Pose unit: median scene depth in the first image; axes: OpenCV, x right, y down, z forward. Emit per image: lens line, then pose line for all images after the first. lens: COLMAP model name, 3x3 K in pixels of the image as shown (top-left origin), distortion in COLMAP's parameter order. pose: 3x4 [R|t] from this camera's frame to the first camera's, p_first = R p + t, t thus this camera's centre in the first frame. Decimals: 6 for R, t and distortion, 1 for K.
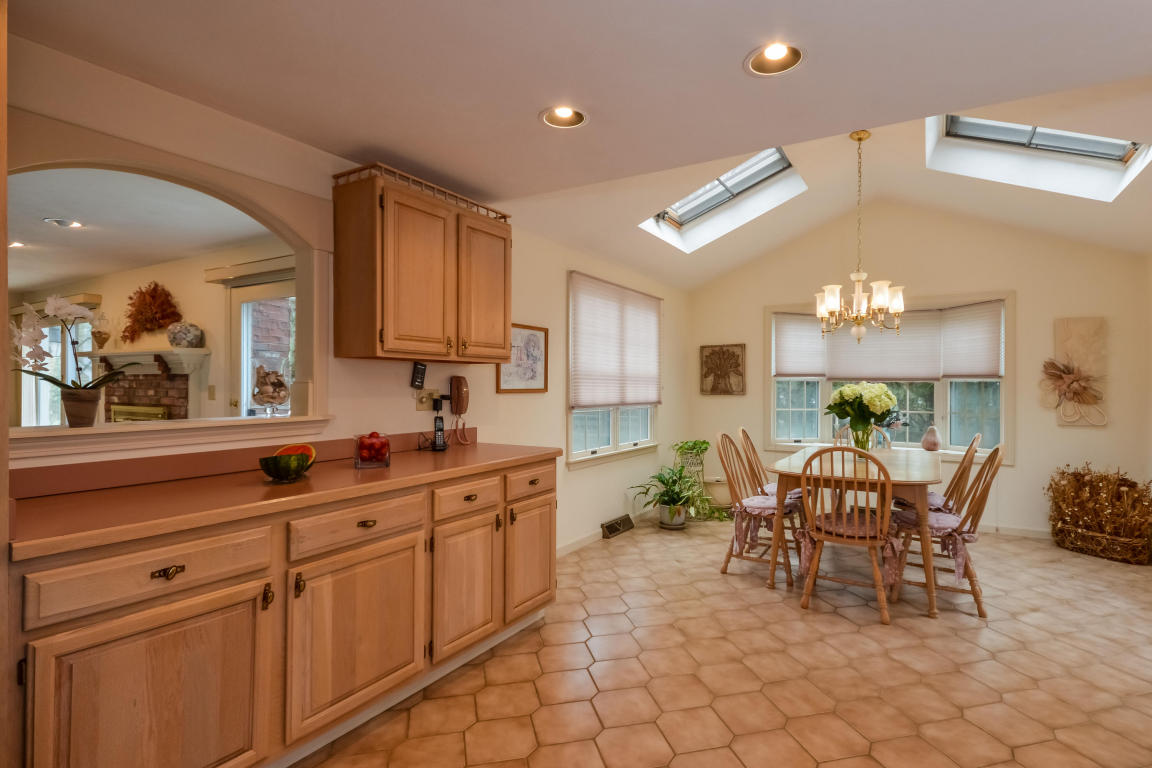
lens RADIAL K [[591.1, 0, 585.0], [0, 591.1, 384.6], [0, 0, 1]] dist [-0.004521, 0.004499]
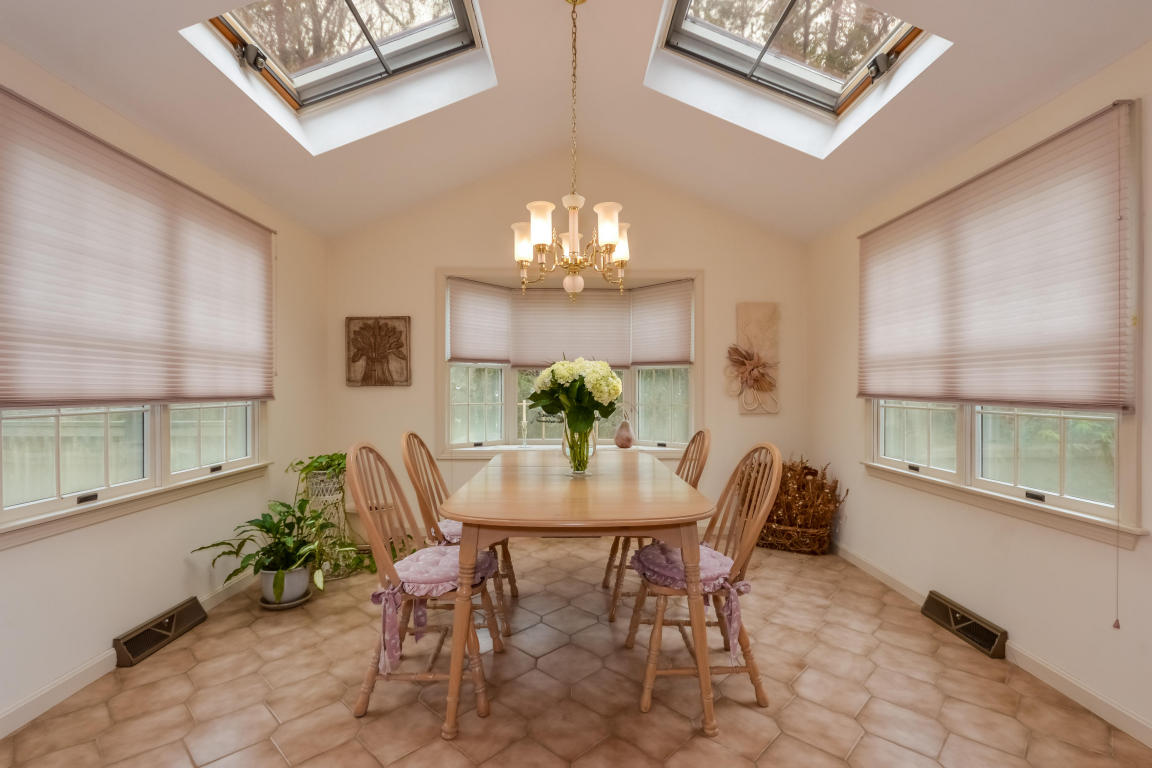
lens RADIAL K [[552.5, 0, 584.7], [0, 552.5, 389.9], [0, 0, 1]] dist [0.004604, -0.002414]
pose [[0.849277, -0.008153, 0.527884, 0.116223], [0.003610, 0.999947, 0.009637, 0.021287], [-0.527935, -0.006279, 0.849262, 0.381170]]
